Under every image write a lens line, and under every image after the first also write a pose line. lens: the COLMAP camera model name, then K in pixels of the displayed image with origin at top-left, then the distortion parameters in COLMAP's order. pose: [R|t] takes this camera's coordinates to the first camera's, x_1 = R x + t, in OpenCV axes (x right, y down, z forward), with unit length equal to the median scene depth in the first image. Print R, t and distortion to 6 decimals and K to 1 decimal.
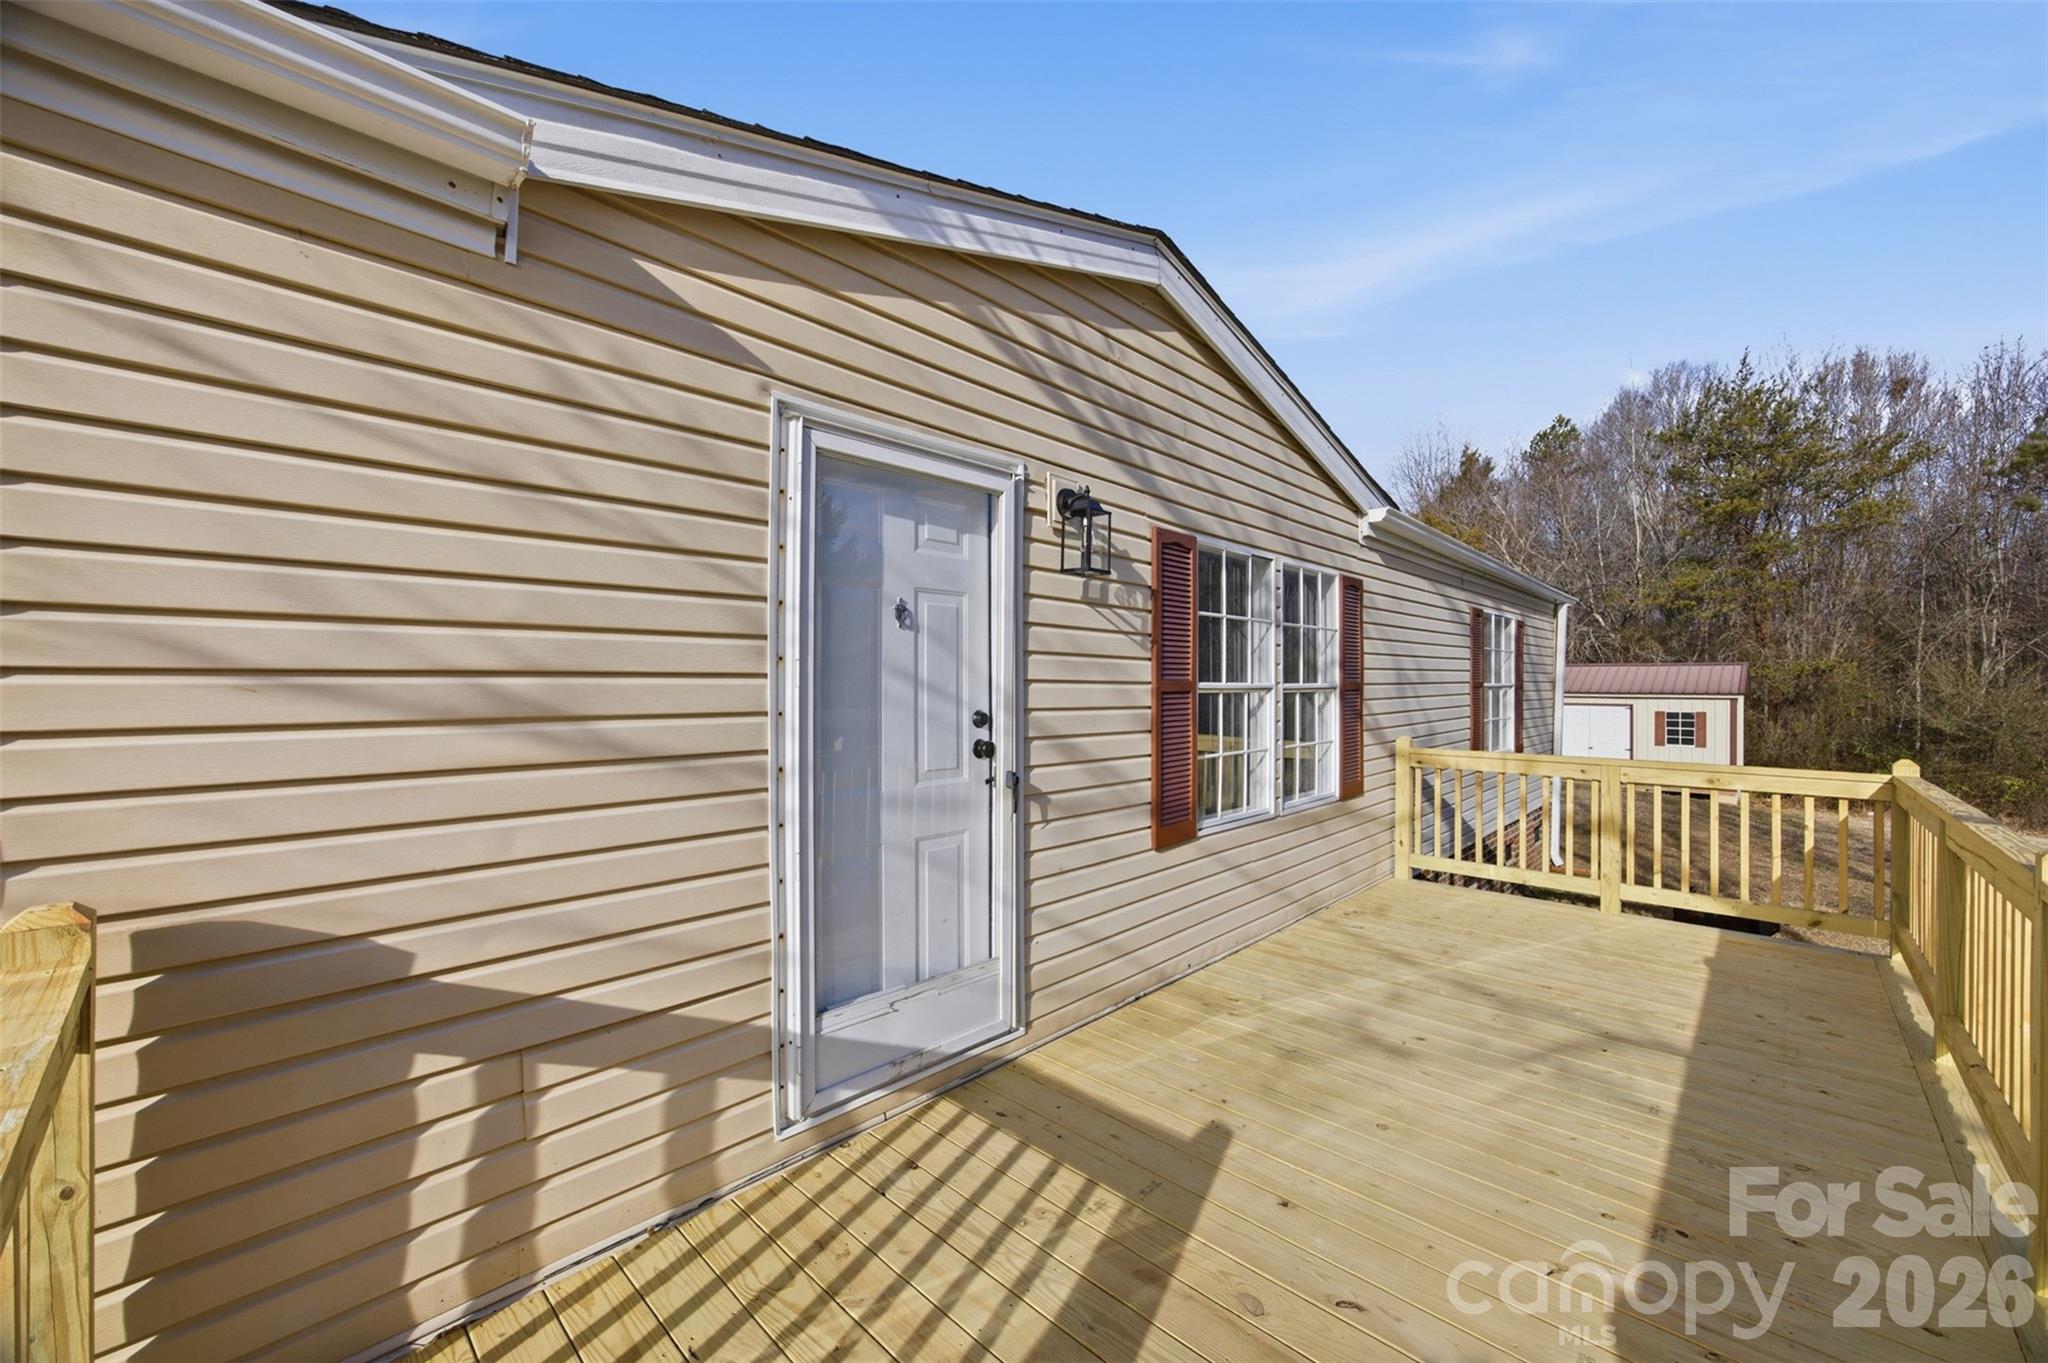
lens RADIAL K [[809.2, 0, 1032.3], [0, 809.2, 679.0], [0, 0, 1]] dist [-0.008885, 0.004154]
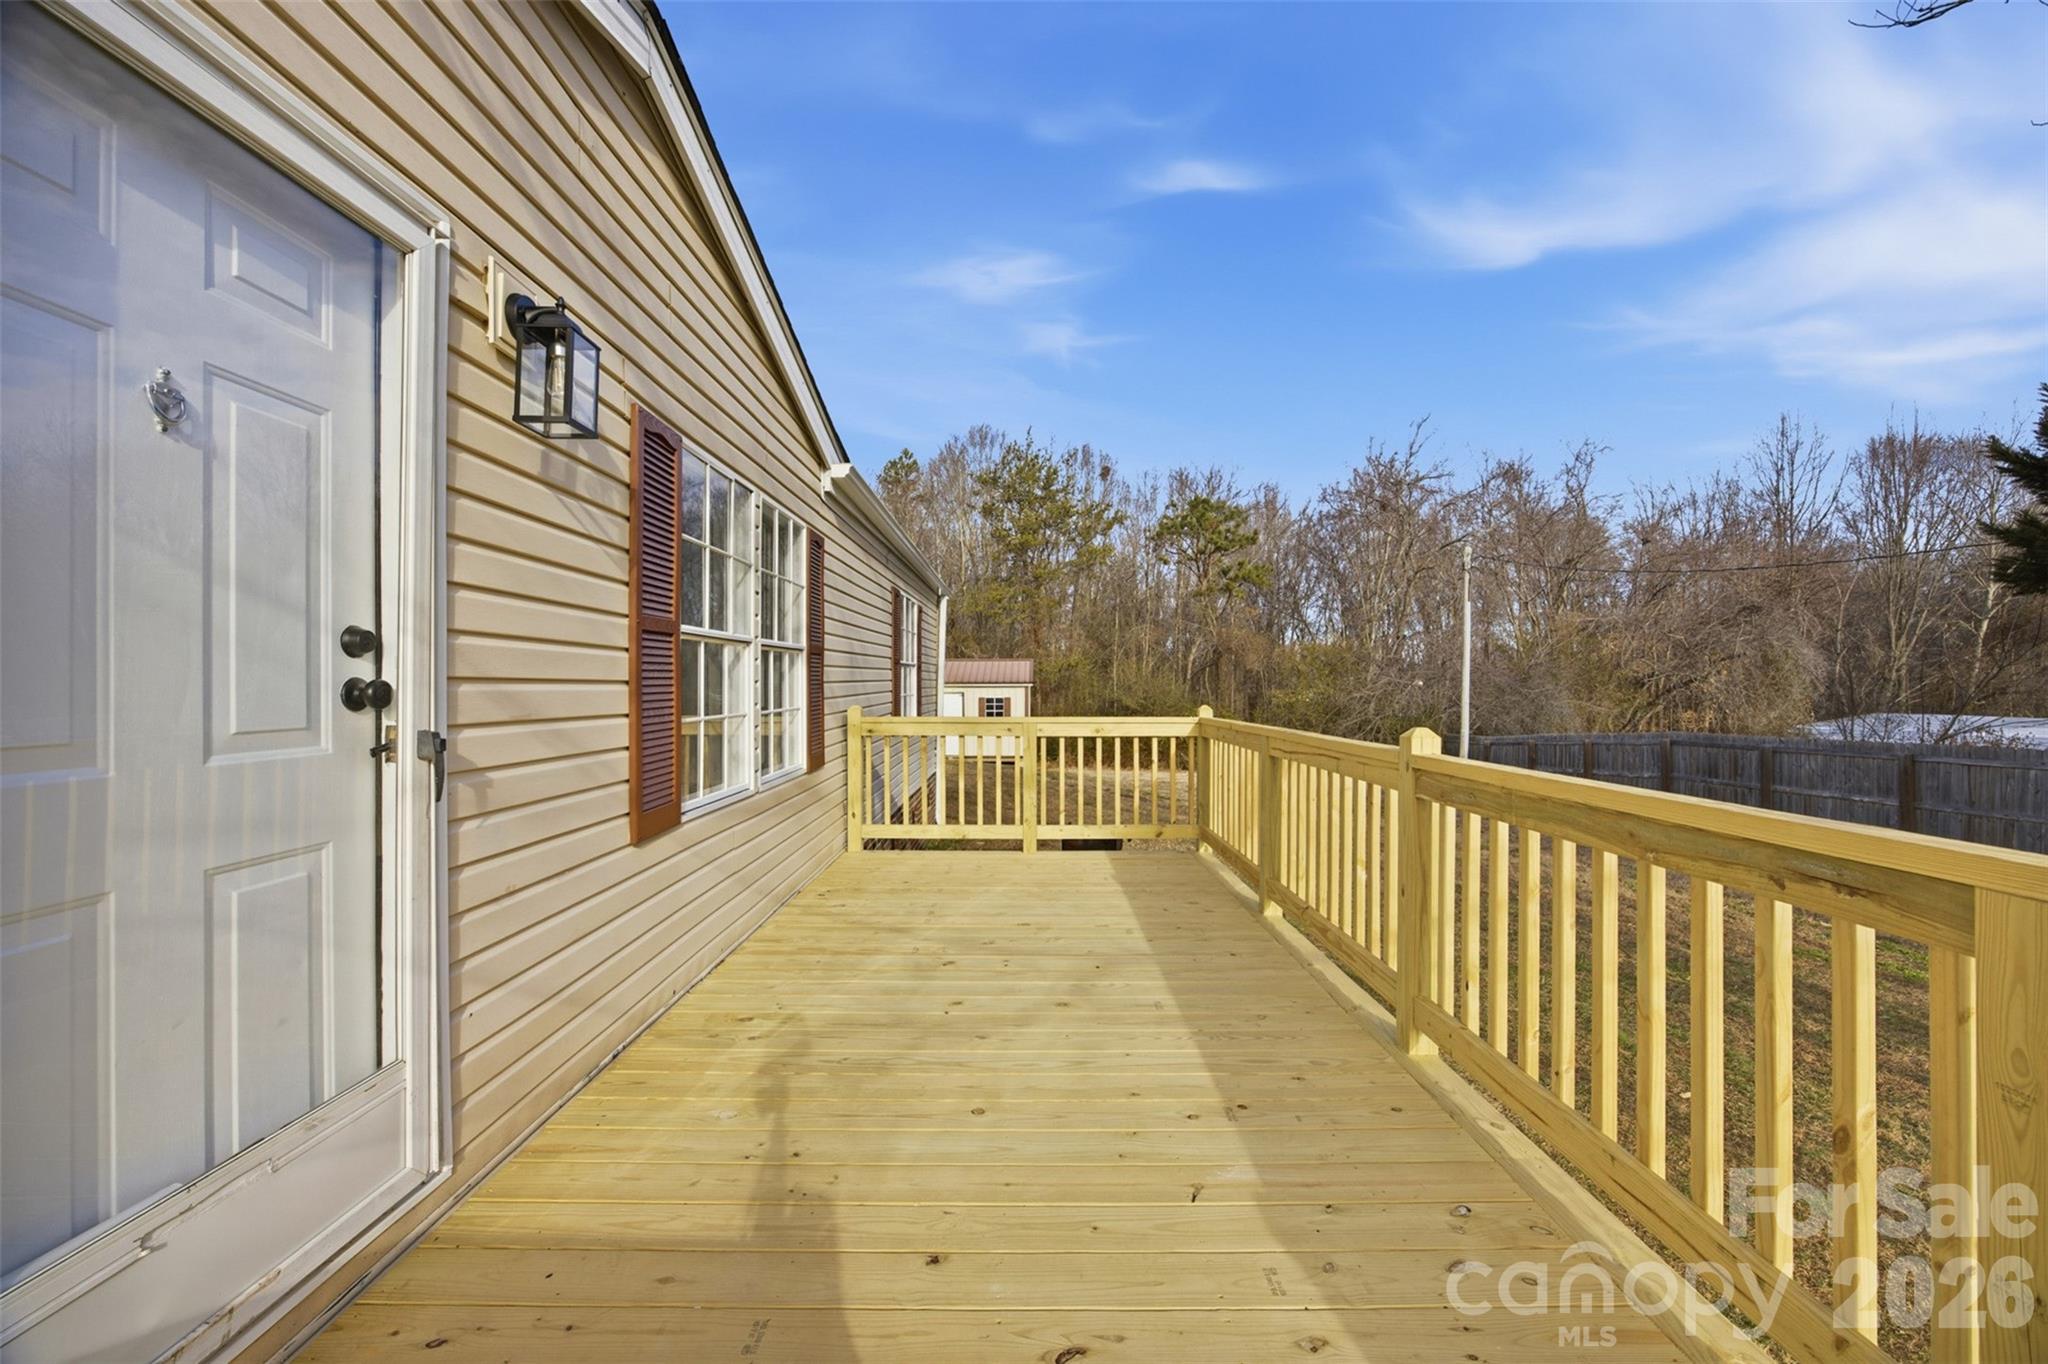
lens RADIAL K [[809.2, 0, 1030.5], [0, 809.2, 668.1], [0, 0, 1]] dist [-0.008885, 0.004154]
pose [[0.732505, 0.007349, 0.680722, -0.076341], [0.001124, 0.999927, -0.012004, 0.056150], [-0.680760, 0.009558, 0.732444, 0.203853]]
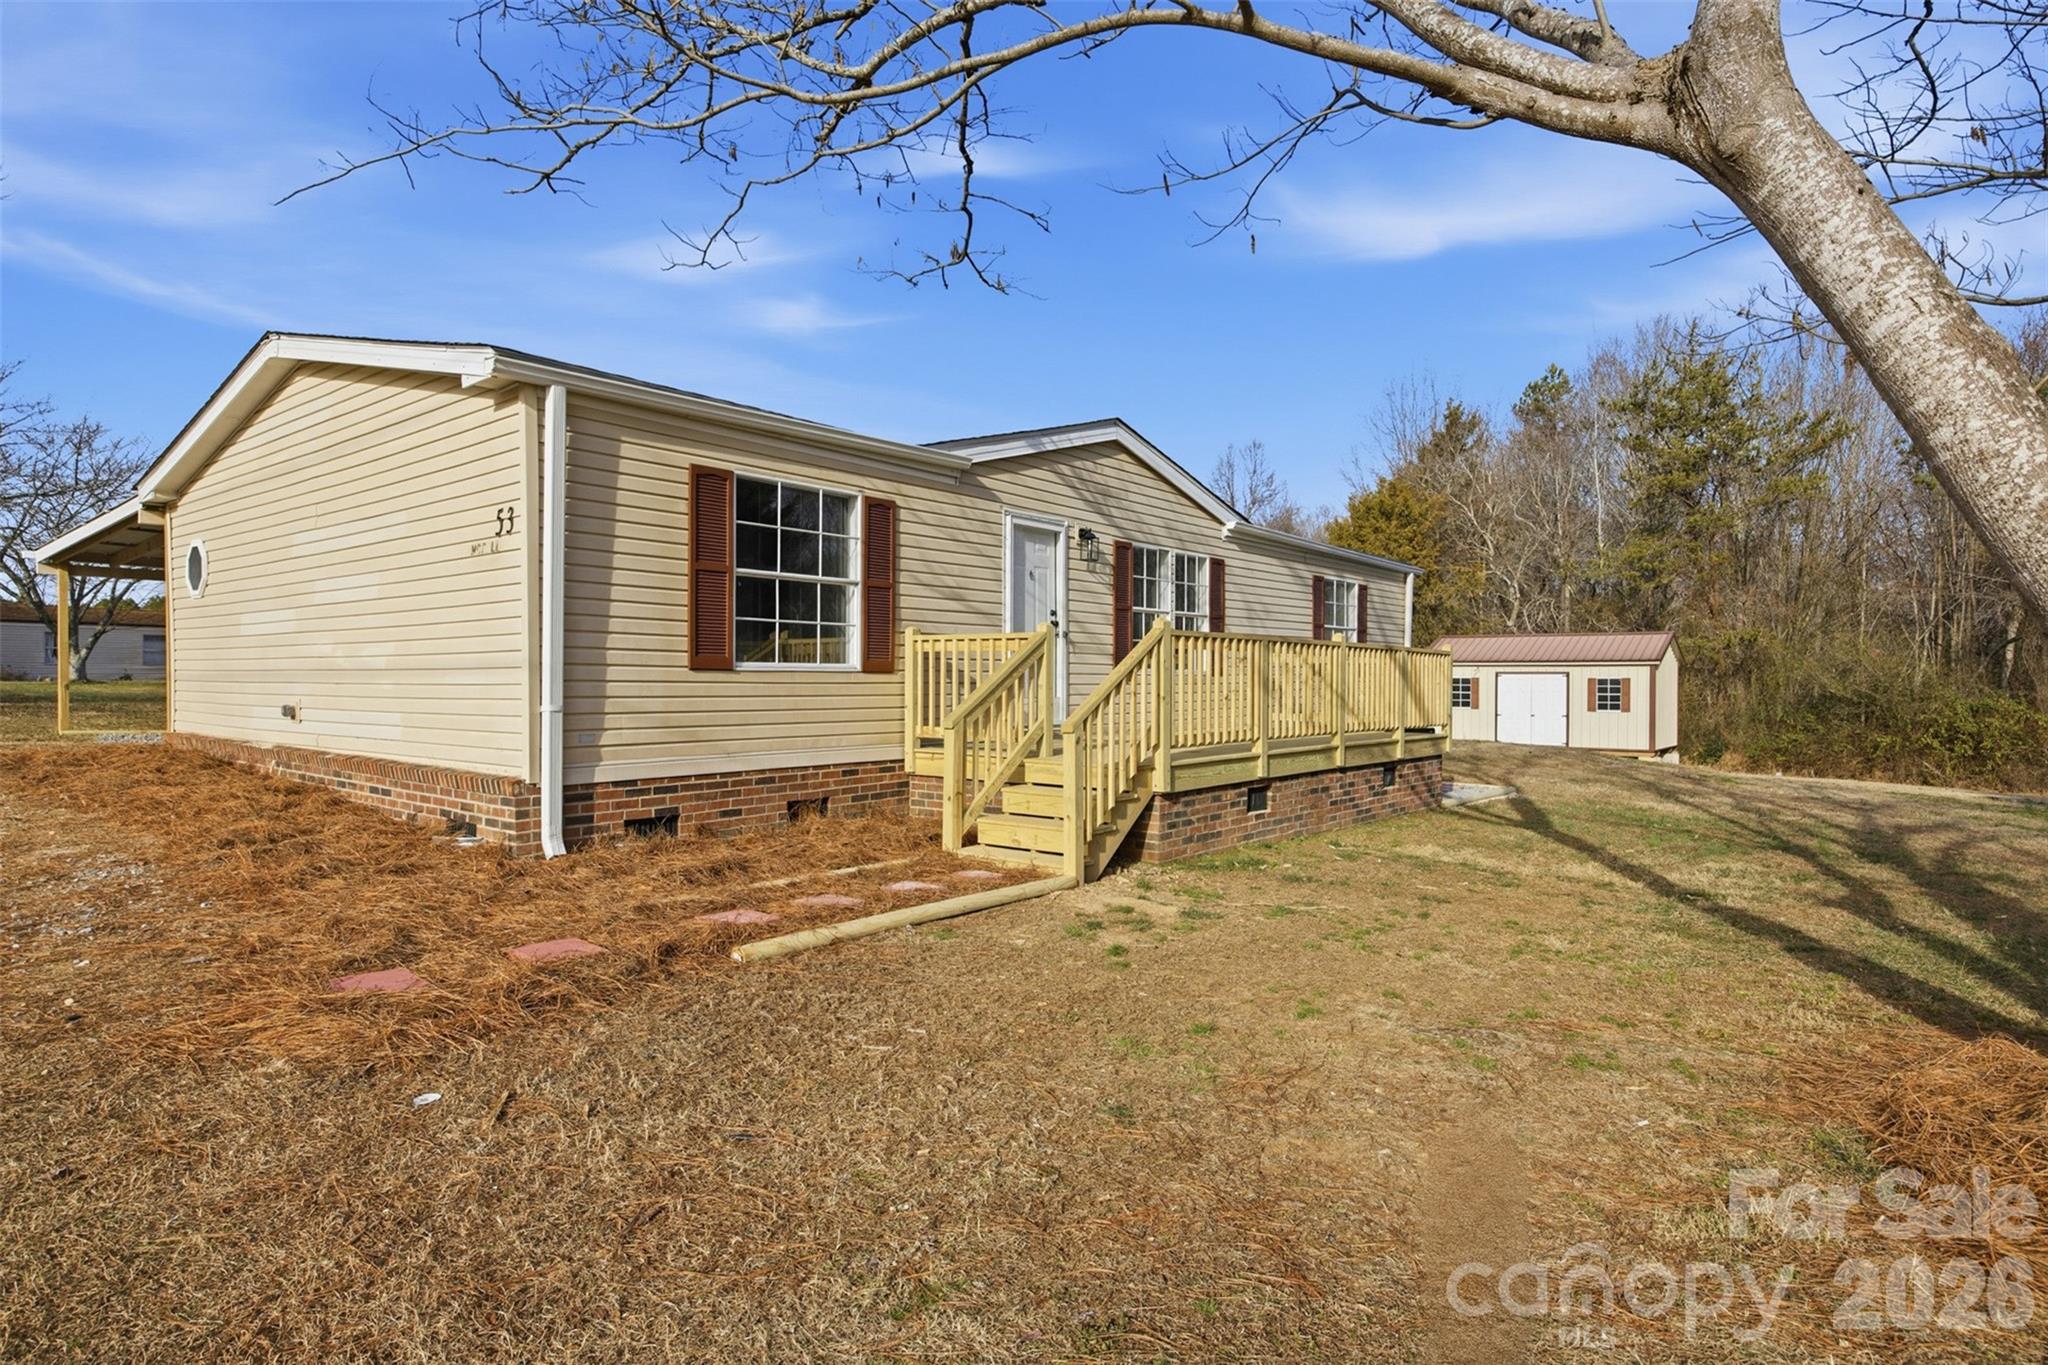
lens RADIAL K [[1122.9, 0, 1018.3], [0, 1122.9, 691.9], [0, 0, 1]] dist [0.008469, 0.000345]
pose [[0.997250, -0.002122, 0.074084, -0.350904], [0.001063, 0.999897, 0.014322, 0.198535], [-0.074107, -0.014204, 0.997149, -2.125947]]
